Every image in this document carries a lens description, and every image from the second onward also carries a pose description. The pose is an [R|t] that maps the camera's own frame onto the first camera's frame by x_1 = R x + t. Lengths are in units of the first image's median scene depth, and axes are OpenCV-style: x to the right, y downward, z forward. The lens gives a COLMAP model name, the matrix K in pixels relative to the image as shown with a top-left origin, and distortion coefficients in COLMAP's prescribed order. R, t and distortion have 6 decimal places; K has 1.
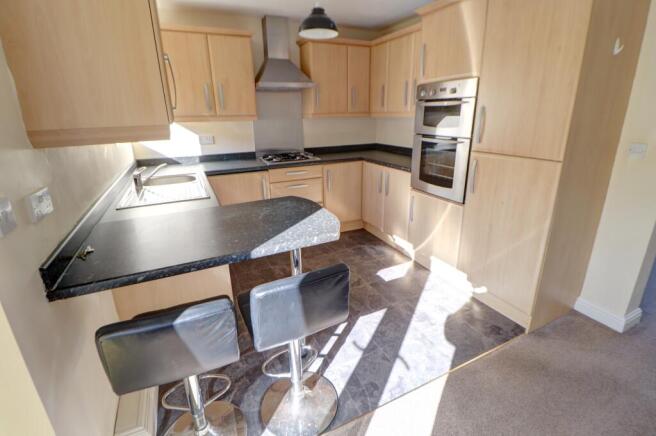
lens RADIAL K [[308.1, 0, 330.7], [0, 308.1, 217.9], [0, 0, 1]] dist [-0.012346, -0.002049]
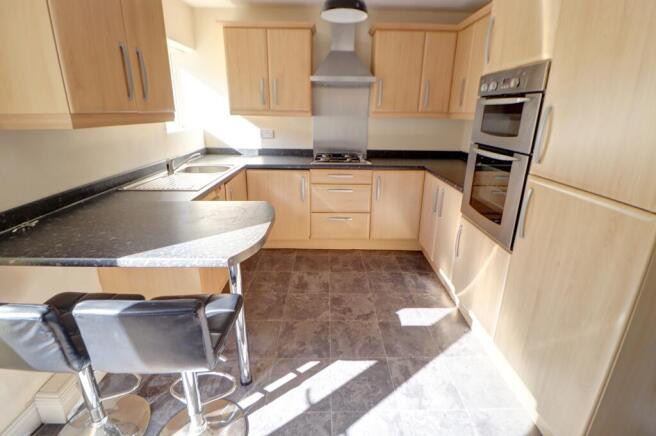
lens RADIAL K [[308.1, 0, 328.3], [0, 308.1, 212.9], [0, 0, 1]] dist [-0.012346, -0.002049]
pose [[0.902738, 0.162299, -0.398402, 0.254270], [-0.166955, 0.985690, 0.023244, -0.059023], [0.396473, 0.045532, 0.916916, 0.174161]]
